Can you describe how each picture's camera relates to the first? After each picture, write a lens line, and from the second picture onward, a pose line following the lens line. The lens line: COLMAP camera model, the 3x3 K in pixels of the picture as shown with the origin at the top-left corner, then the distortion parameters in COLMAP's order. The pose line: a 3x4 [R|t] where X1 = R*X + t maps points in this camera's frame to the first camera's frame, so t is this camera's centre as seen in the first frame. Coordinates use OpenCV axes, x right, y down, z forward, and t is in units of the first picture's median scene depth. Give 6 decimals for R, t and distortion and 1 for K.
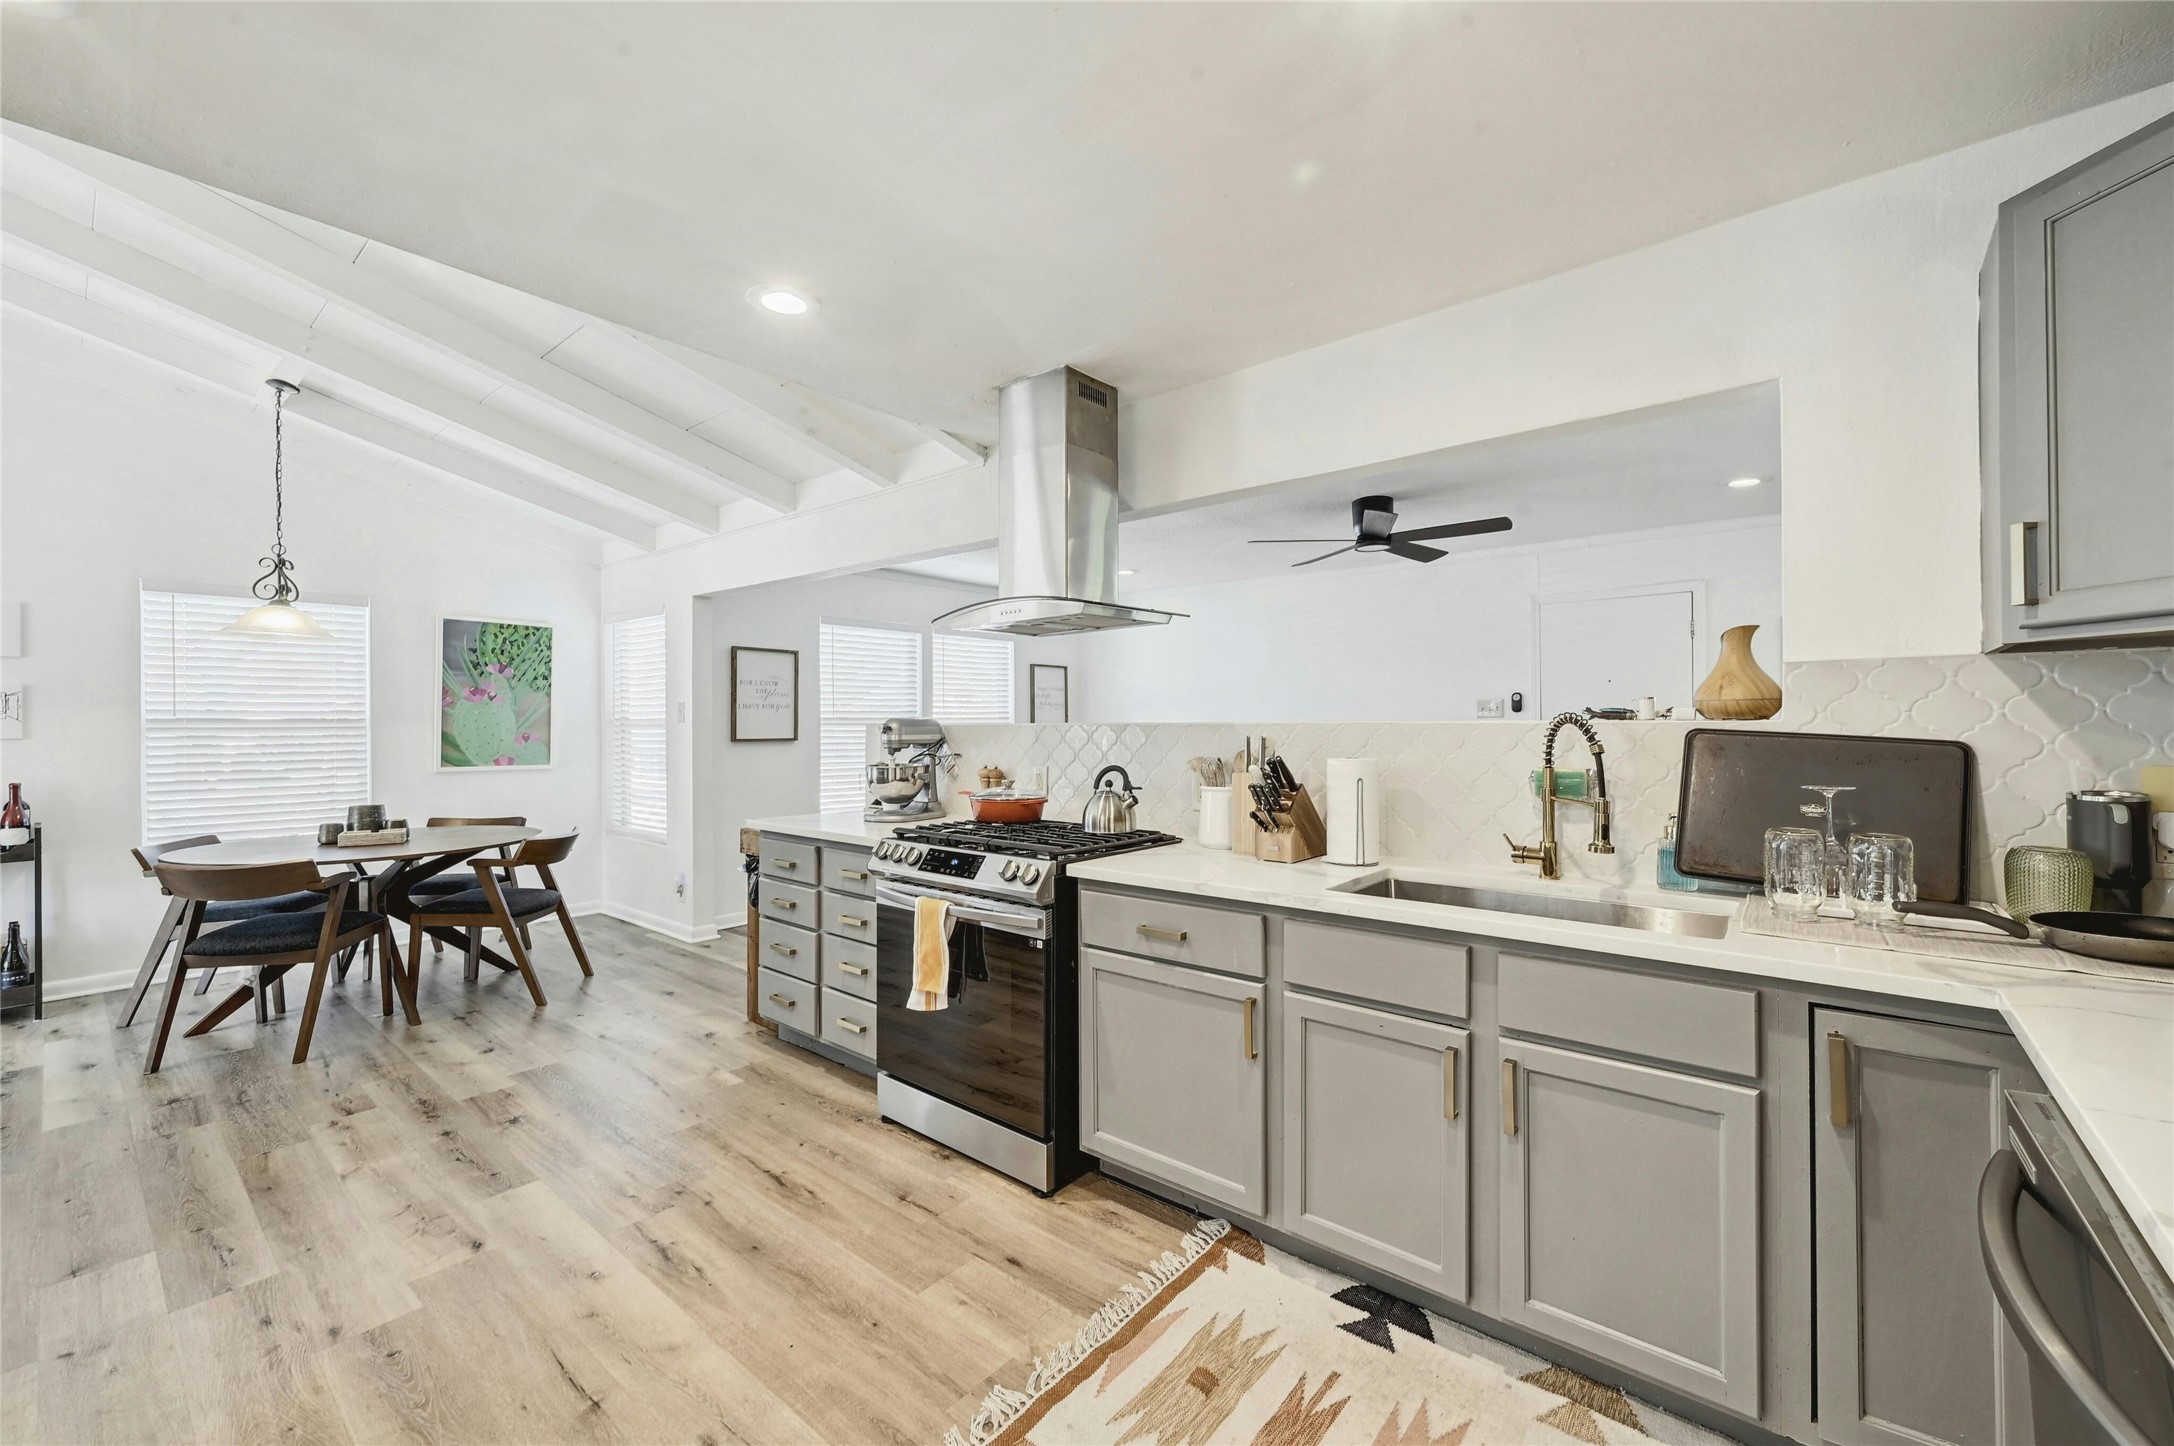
lens RADIAL K [[868.2, 0, 1098.2], [0, 868.2, 725.6], [0, 0, 1]] dist [-0.002930, 0.000883]
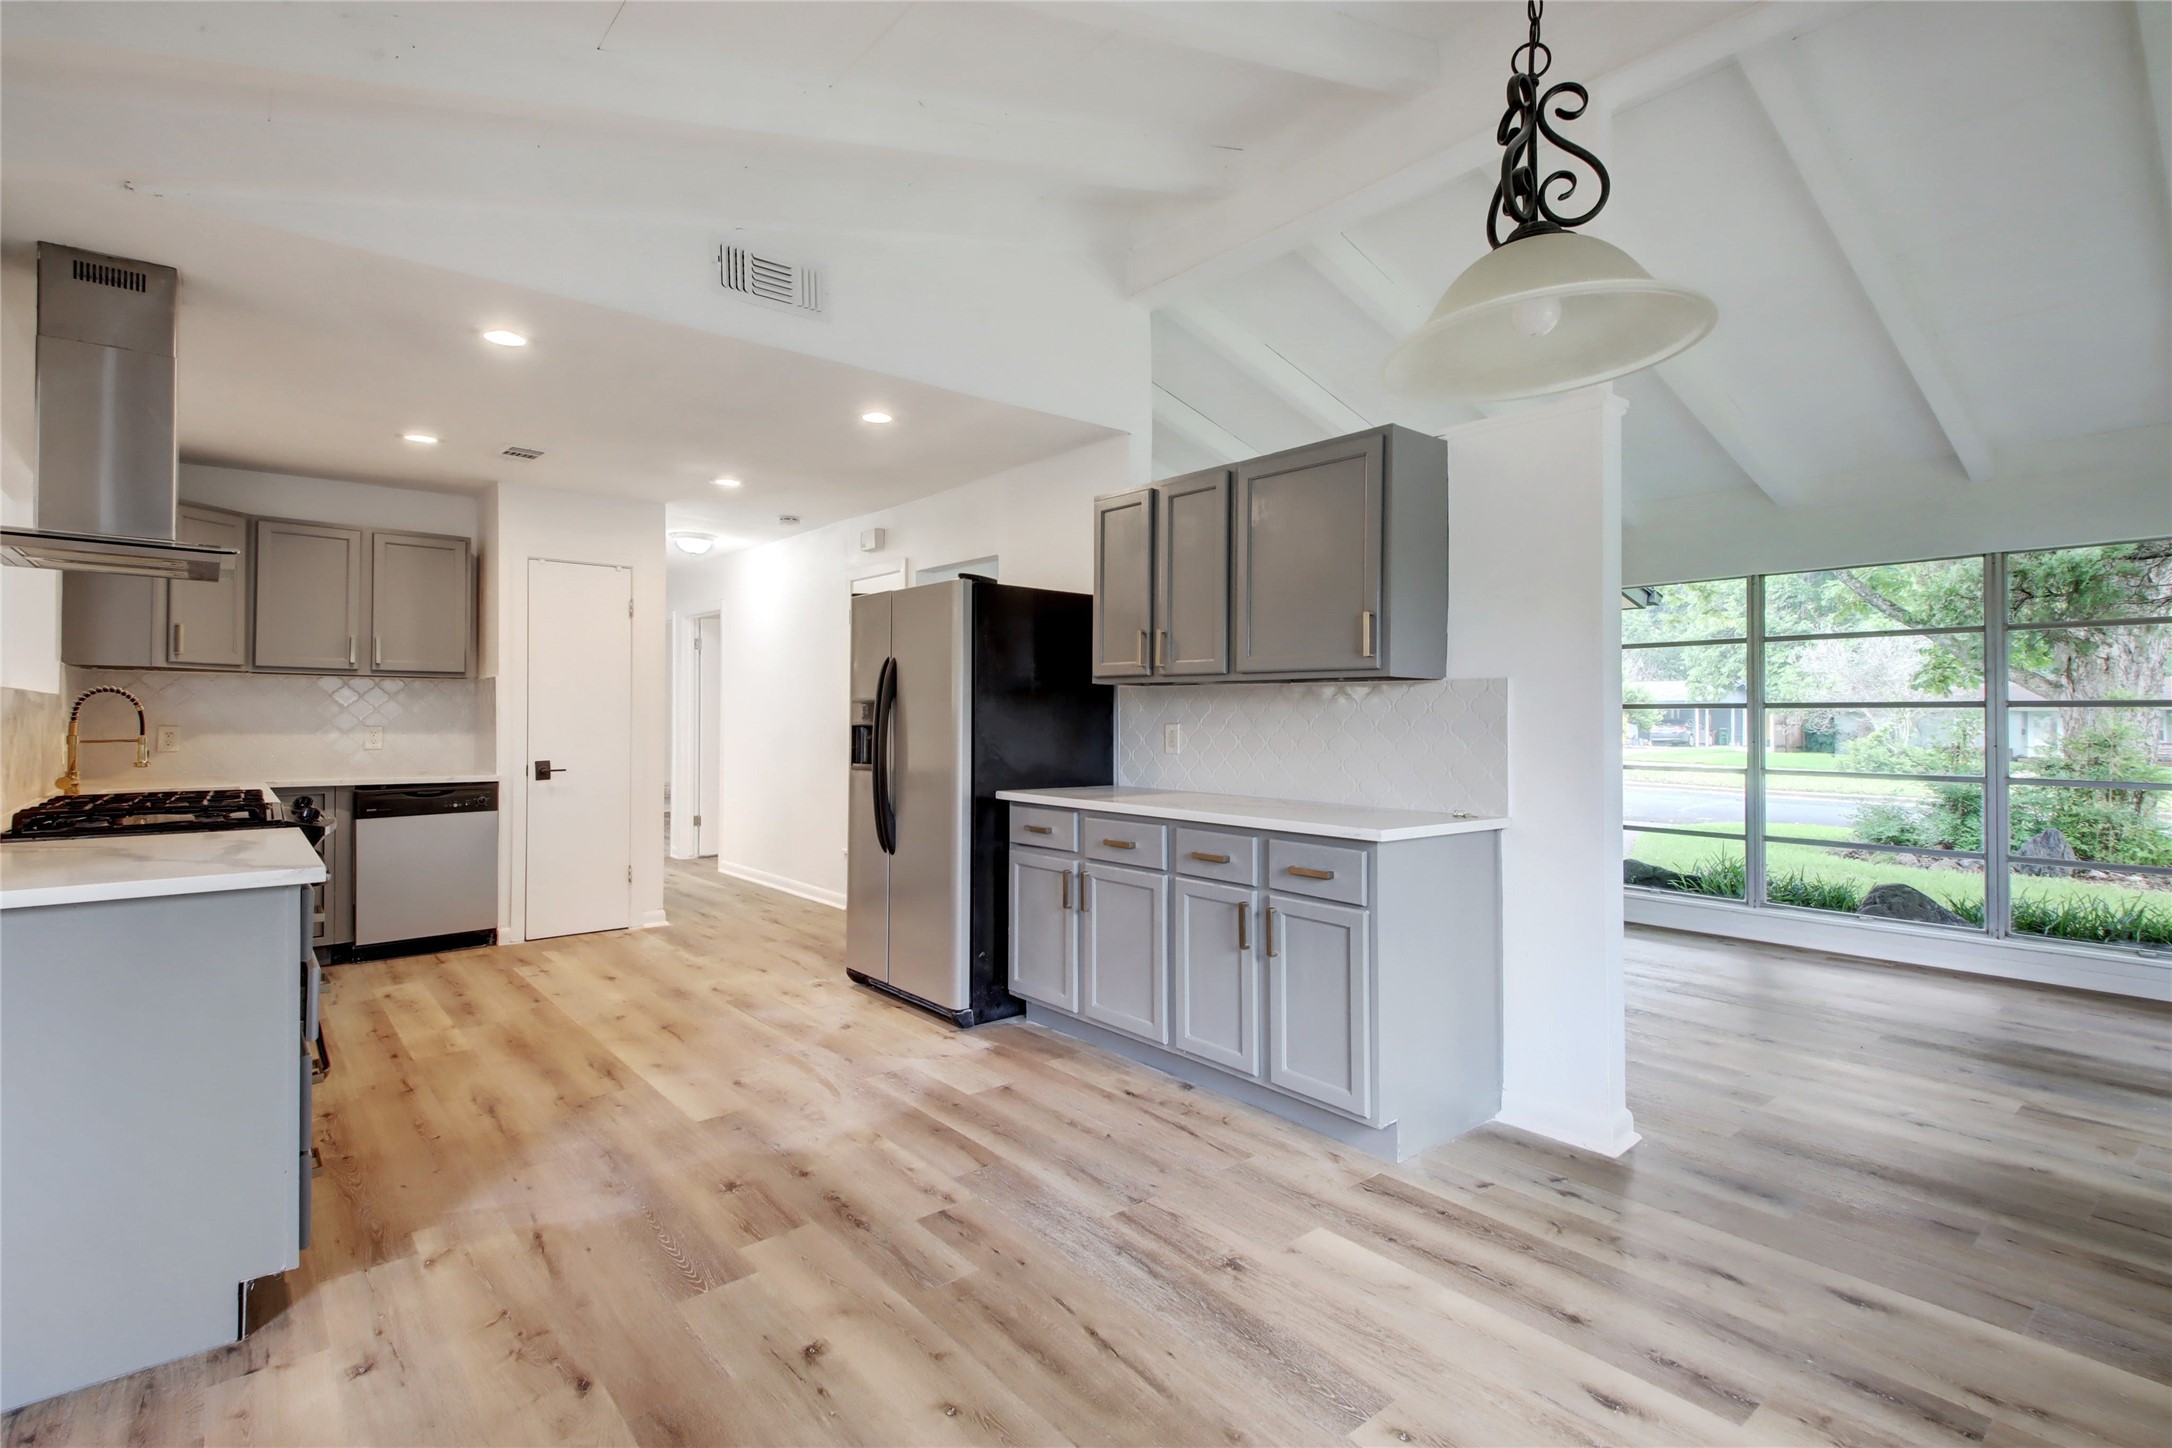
lens RADIAL K [[1019.1, 0, 1087.2], [0, 1019.1, 704.1], [0, 0, 1]] dist [0.046849, -0.025641]
pose [[-0.983551, 0.004084, 0.180583, -1.546470], [0.002092, 0.999935, -0.011224, 0.043162], [-0.180617, -0.010661, -0.983496, 2.483463]]
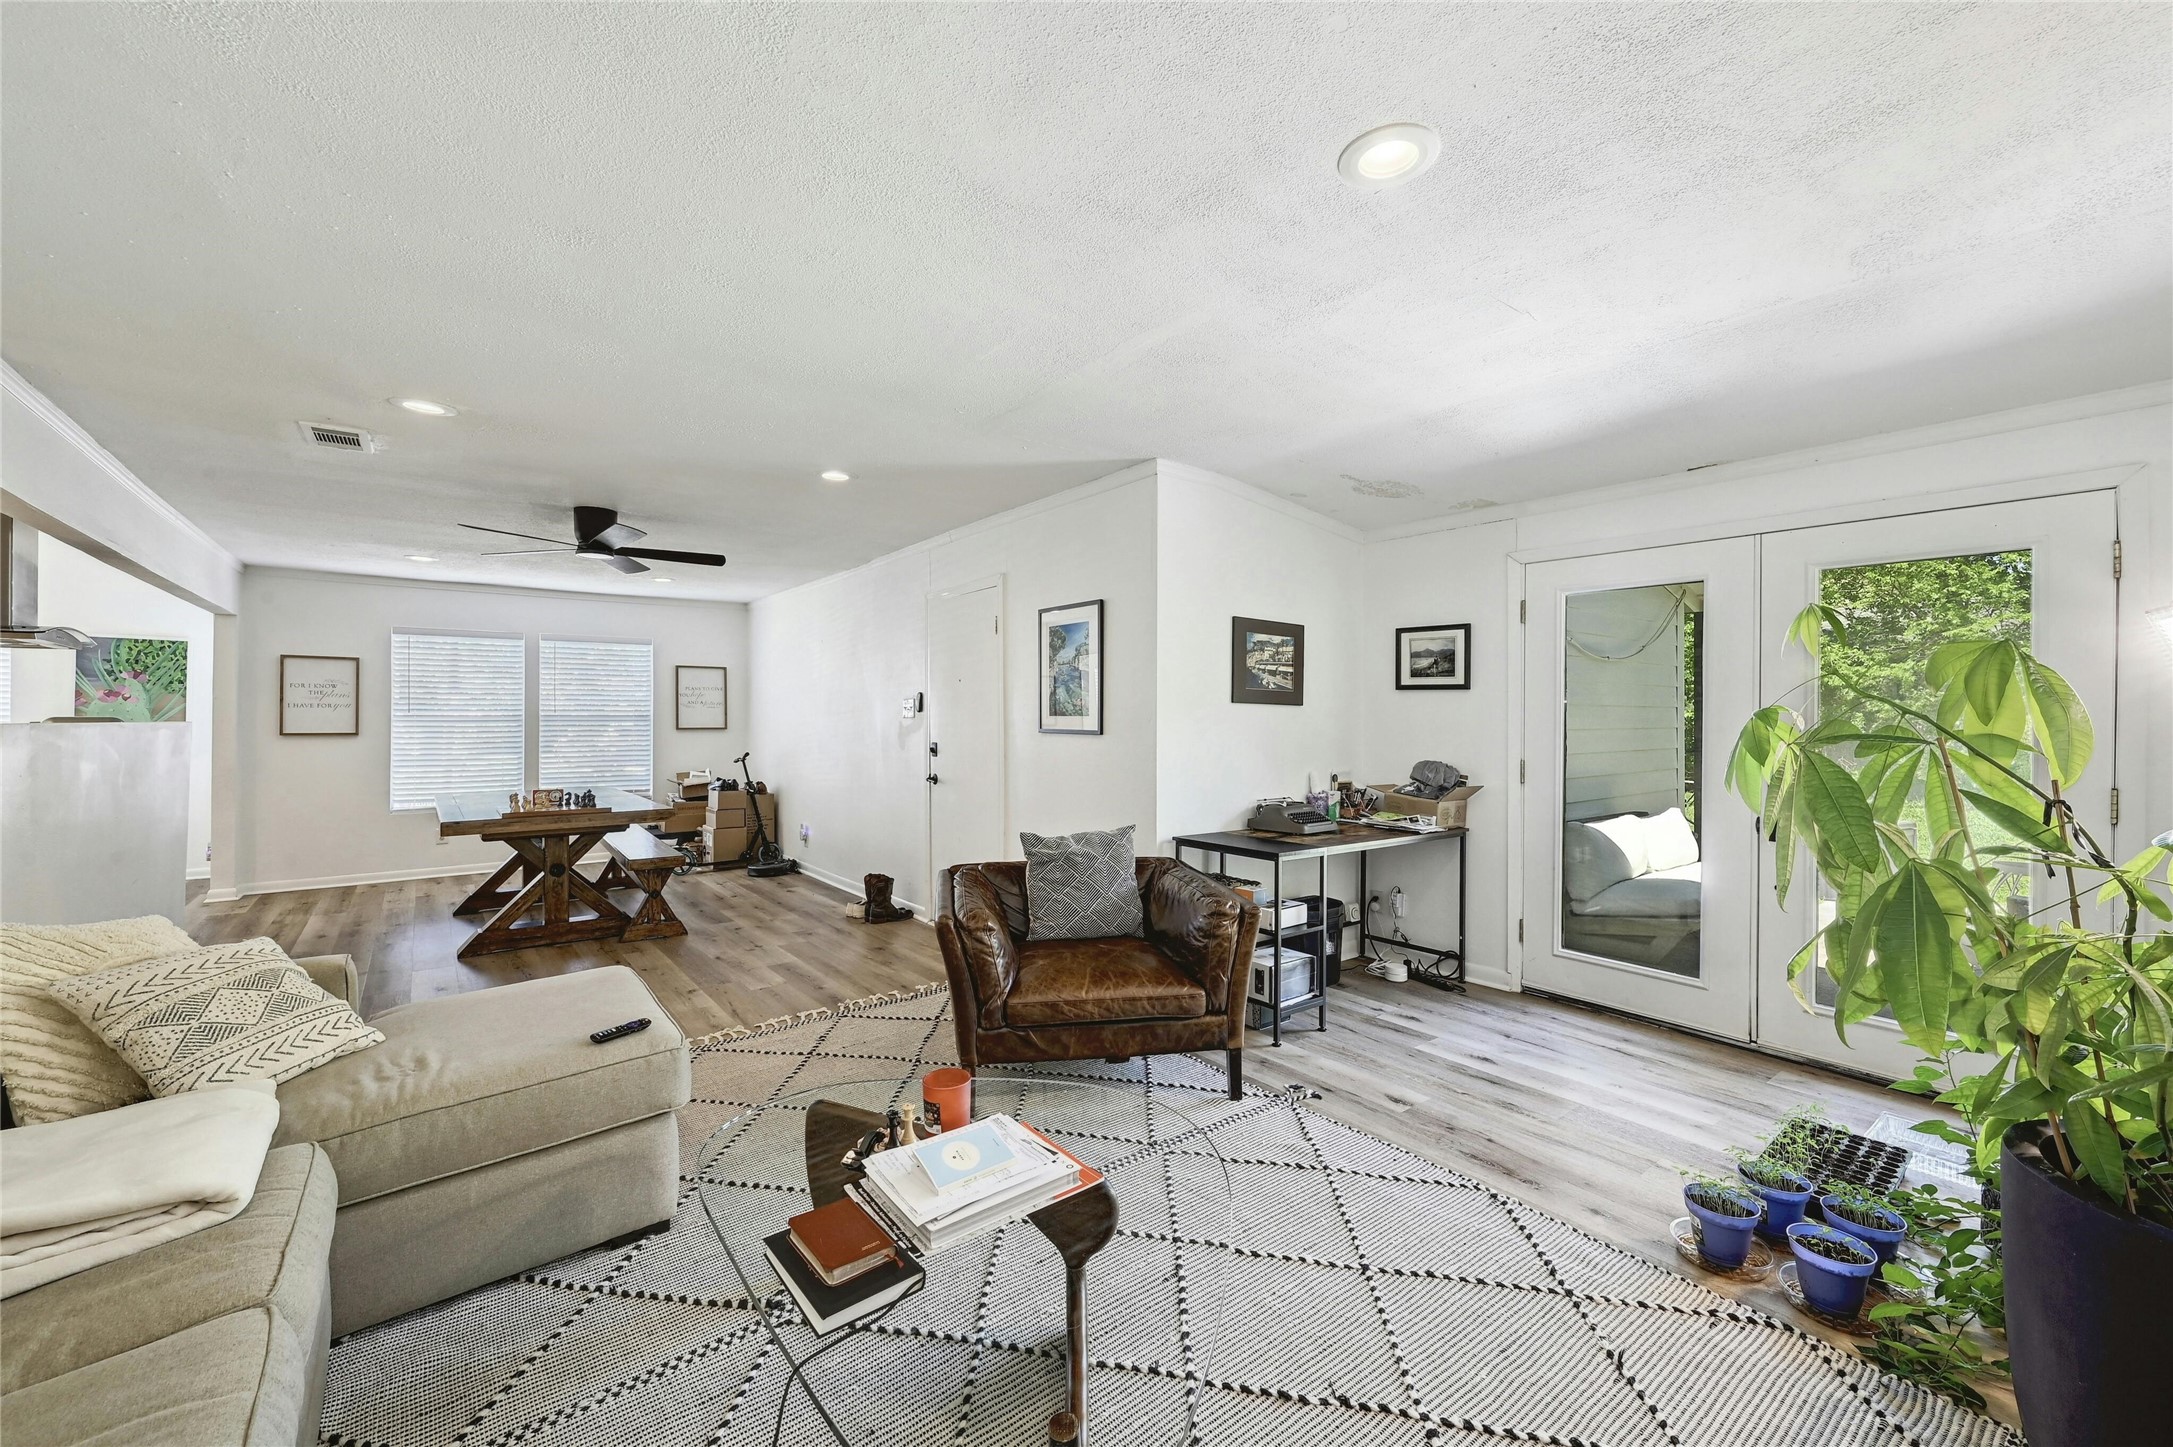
lens RADIAL K [[869.0, 0, 1090.5], [0, 869.0, 714.9], [0, 0, 1]] dist [-0.001734, -0.000596]
pose [[0.975685, 0.003458, -0.219152, 2.389664], [-0.005398, 0.999951, -0.008252, -0.015379], [0.219113, 0.009235, 0.975656, 0.231571]]
